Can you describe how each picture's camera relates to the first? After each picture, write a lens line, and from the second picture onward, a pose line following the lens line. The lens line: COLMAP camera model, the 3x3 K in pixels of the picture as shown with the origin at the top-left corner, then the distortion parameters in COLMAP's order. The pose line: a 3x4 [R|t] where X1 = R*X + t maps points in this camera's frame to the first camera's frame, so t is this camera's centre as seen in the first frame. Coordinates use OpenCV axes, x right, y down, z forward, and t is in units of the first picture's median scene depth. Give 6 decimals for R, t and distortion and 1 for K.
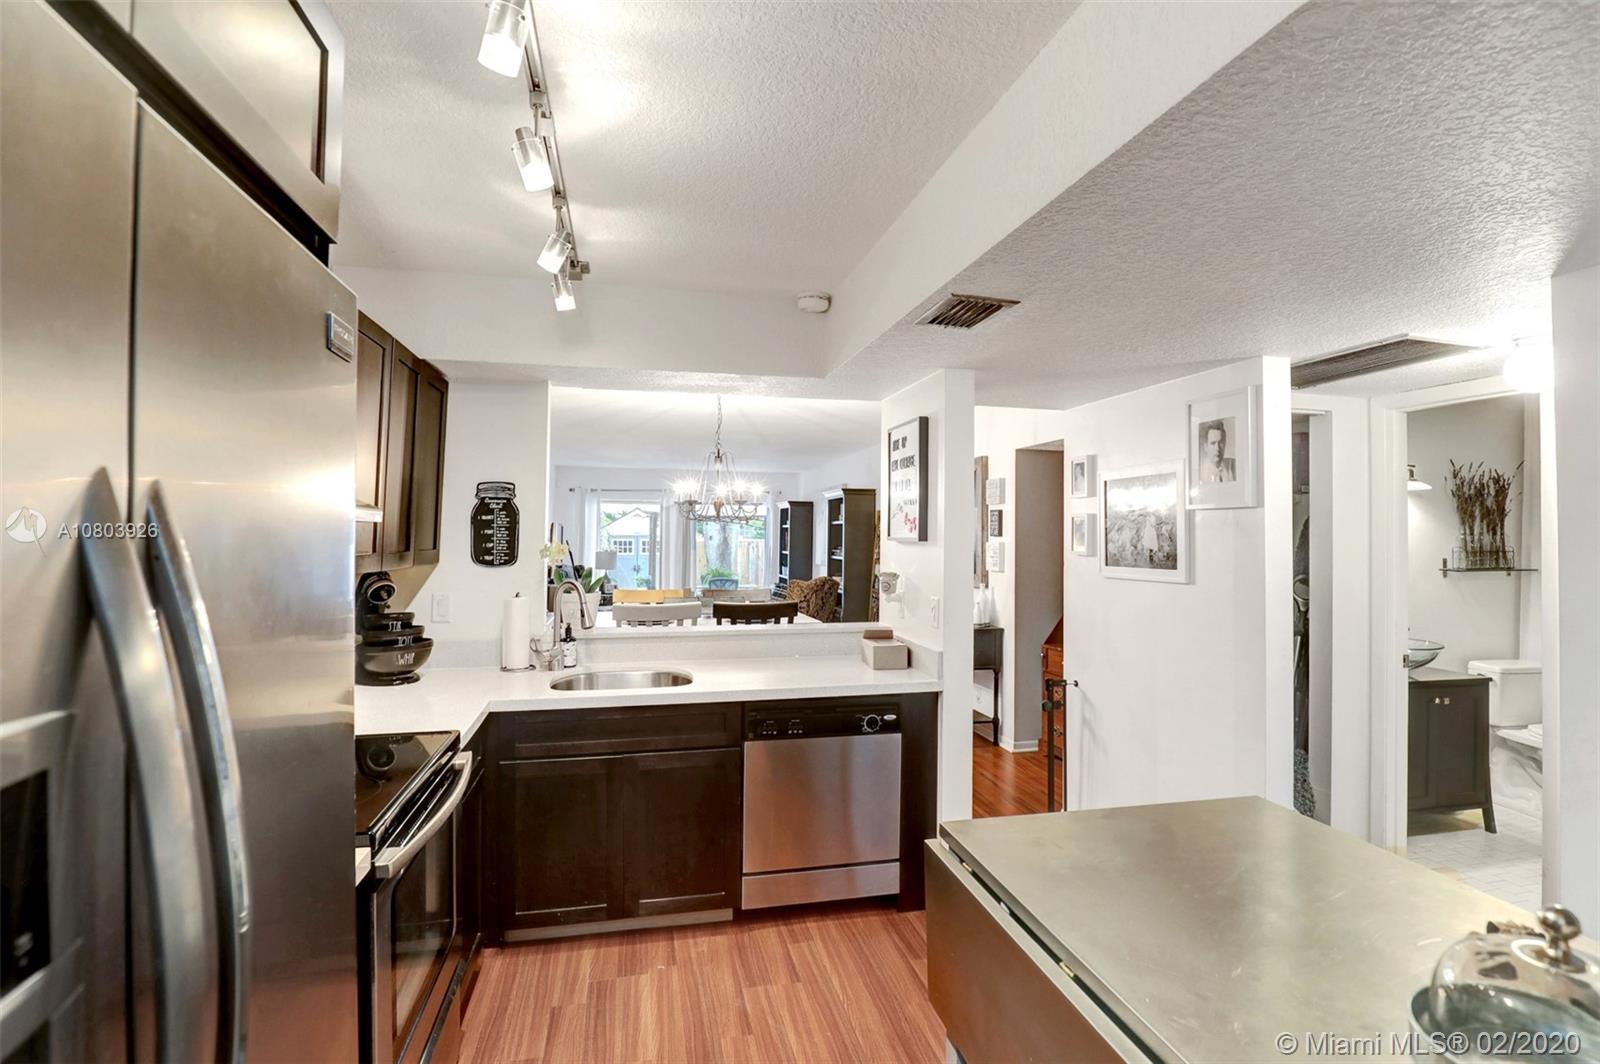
lens RADIAL K [[792.5, 0, 807.1], [0, 792.5, 532.8], [0, 0, 1]] dist [-0.028255, -0.000362]
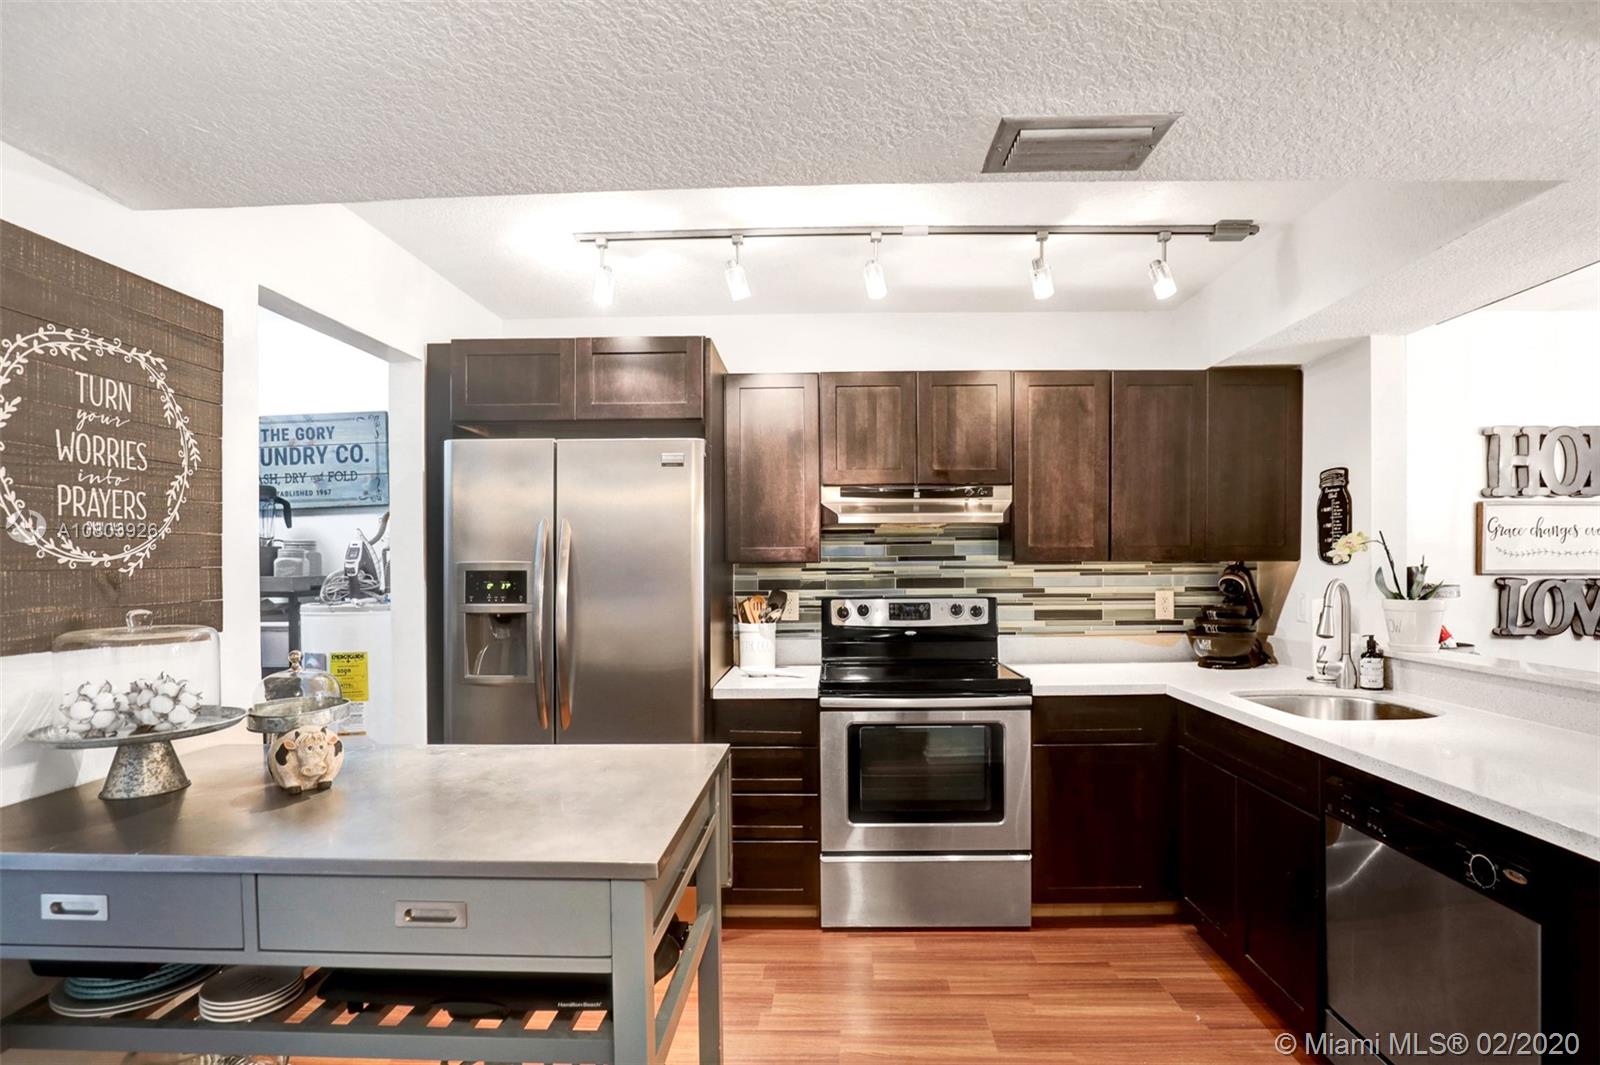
lens RADIAL K [[774.3, 0, 806.1], [0, 774.3, 565.7], [0, 0, 1]] dist [-0.030210, 0.002620]
pose [[-0.250607, 0.006504, -0.968067, 0.593593], [0.009625, 0.999945, 0.004227, 0.035711], [0.968041, -0.008258, -0.250656, 0.641474]]
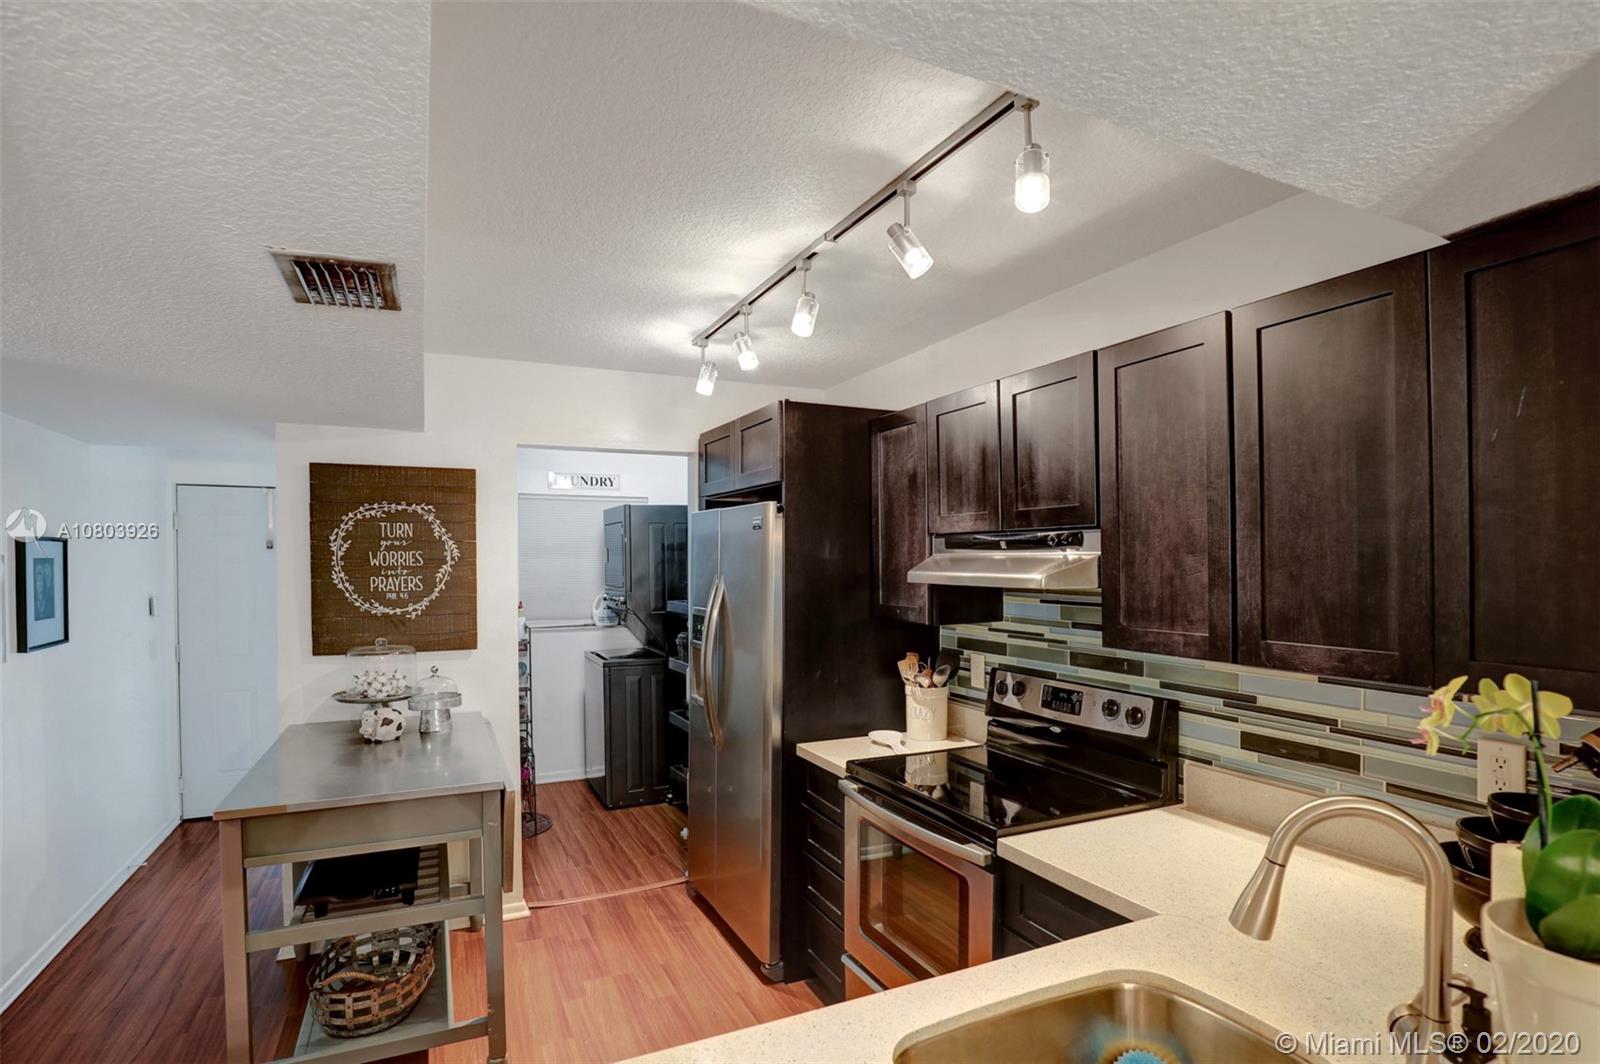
lens RADIAL K [[806.2, 0, 806.1], [0, 806.2, 553.8], [0, 0, 1]] dist [-0.029016, 0.000732]
pose [[-0.972589, -0.000520, -0.232532, -0.017341], [0.002255, 0.999929, -0.011667, -0.029825], [0.232522, -0.011872, -0.972519, 1.211936]]
